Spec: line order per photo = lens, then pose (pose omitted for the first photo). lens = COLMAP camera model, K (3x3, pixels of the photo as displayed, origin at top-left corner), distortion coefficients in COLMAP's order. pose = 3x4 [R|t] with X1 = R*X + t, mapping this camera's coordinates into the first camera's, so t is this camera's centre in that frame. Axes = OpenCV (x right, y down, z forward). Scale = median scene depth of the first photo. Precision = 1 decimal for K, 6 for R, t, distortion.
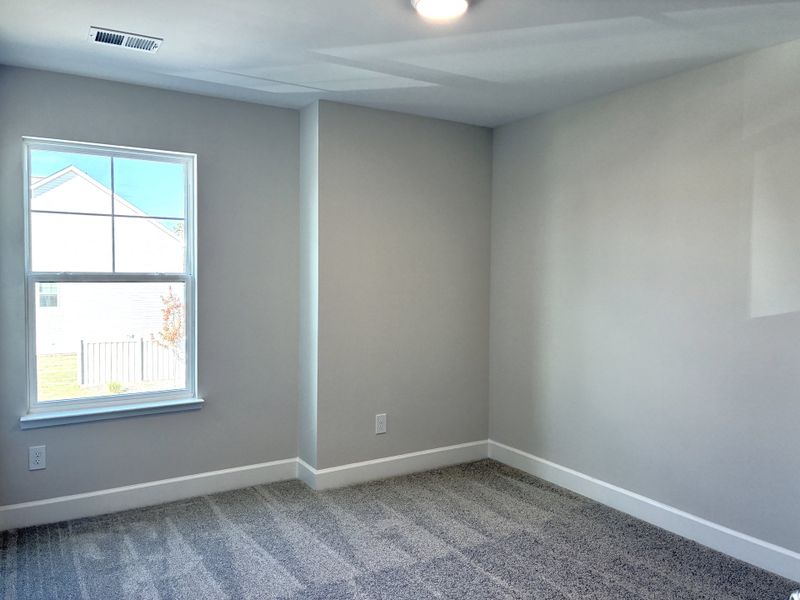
lens RADIAL K [[620.8, 0, 400.0], [0, 620.8, 300.0], [0, 0, 1]] dist [0.006158, -0.000088]
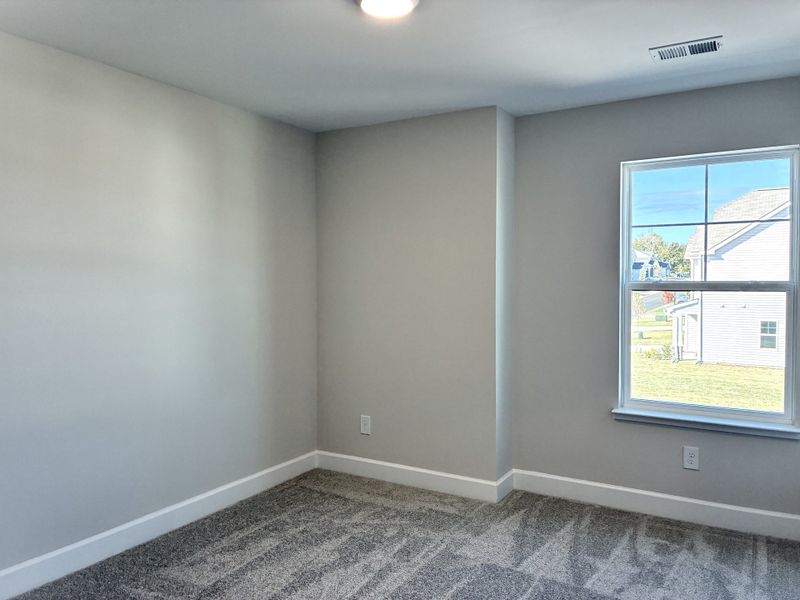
lens RADIAL K [[612.2, 0, 400.0], [0, 612.2, 291.2], [0, 0, 1]] dist [0.064158, -0.080264]
pose [[0.455973, 0.010746, -0.889929, 0.195979], [-0.036993, 0.999292, -0.006888, -0.003623], [0.889224, 0.036062, 0.456048, 0.119948]]
